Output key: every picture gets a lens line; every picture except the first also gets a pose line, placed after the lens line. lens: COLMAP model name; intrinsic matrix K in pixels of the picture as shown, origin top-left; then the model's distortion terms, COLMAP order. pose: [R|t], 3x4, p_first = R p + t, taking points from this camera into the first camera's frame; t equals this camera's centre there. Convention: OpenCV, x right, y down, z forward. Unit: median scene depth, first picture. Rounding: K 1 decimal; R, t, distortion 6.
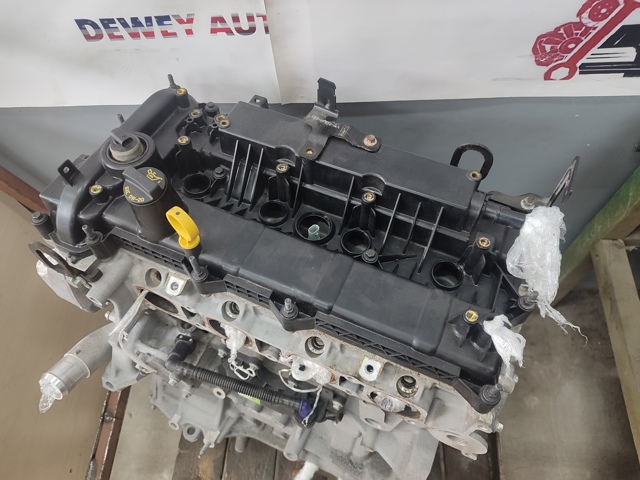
lens RADIAL K [[471.5, 0, 322.3], [0, 471.5, 240.8], [0, 0, 1]] dist [-0.007968, -0.003002]
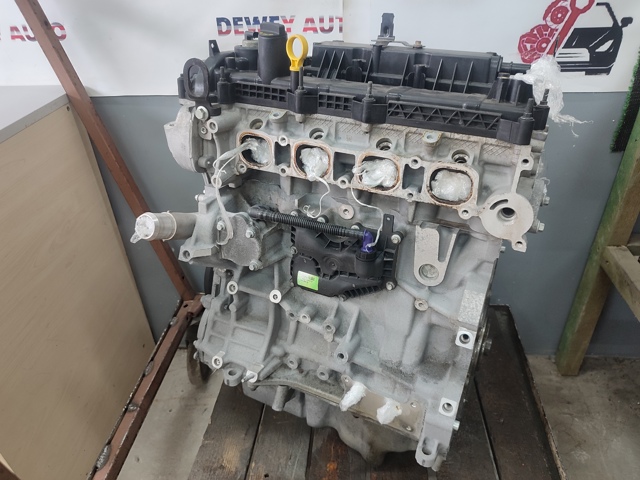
lens RADIAL K [[471.5, 0, 321.8], [0, 471.5, 240.1], [0, 0, 1]] dist [-0.007968, -0.003002]
pose [[0.998949, 0.044095, -0.012532, -0.122672], [-0.044597, 0.871550, -0.488275, 0.843885], [-0.010608, 0.488321, 0.872600, 0.006761]]
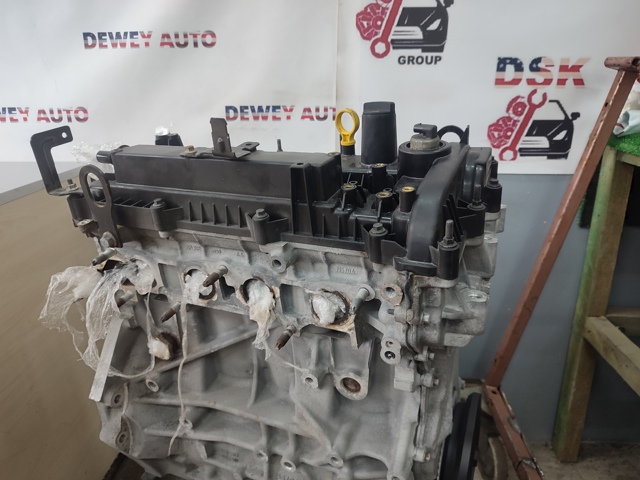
lens RADIAL K [[471.5, 0, 322.0], [0, 471.5, 234.9], [0, 0, 1]] dist [-0.007968, -0.003002]
pose [[0.998408, 0.052438, 0.020794, -0.166504], [-0.022734, 0.711390, -0.702429, 1.035055], [-0.051627, 0.700838, 0.711450, 0.059779]]
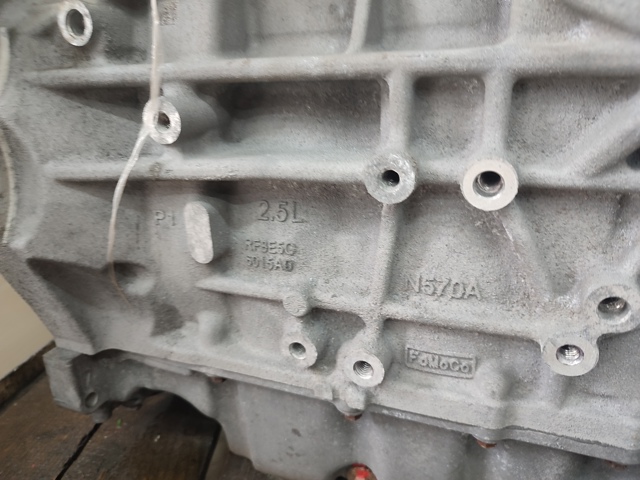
lens RADIAL K [[471.5, 0, 319.0], [0, 471.5, 237.6], [0, 0, 1]] dist [-0.007968, -0.003002]
pose [[0.995694, 0.073902, 0.055971, -0.320428], [-0.003843, 0.636135, -0.771568, 0.948089], [-0.092626, 0.768030, 0.633680, 0.964895]]
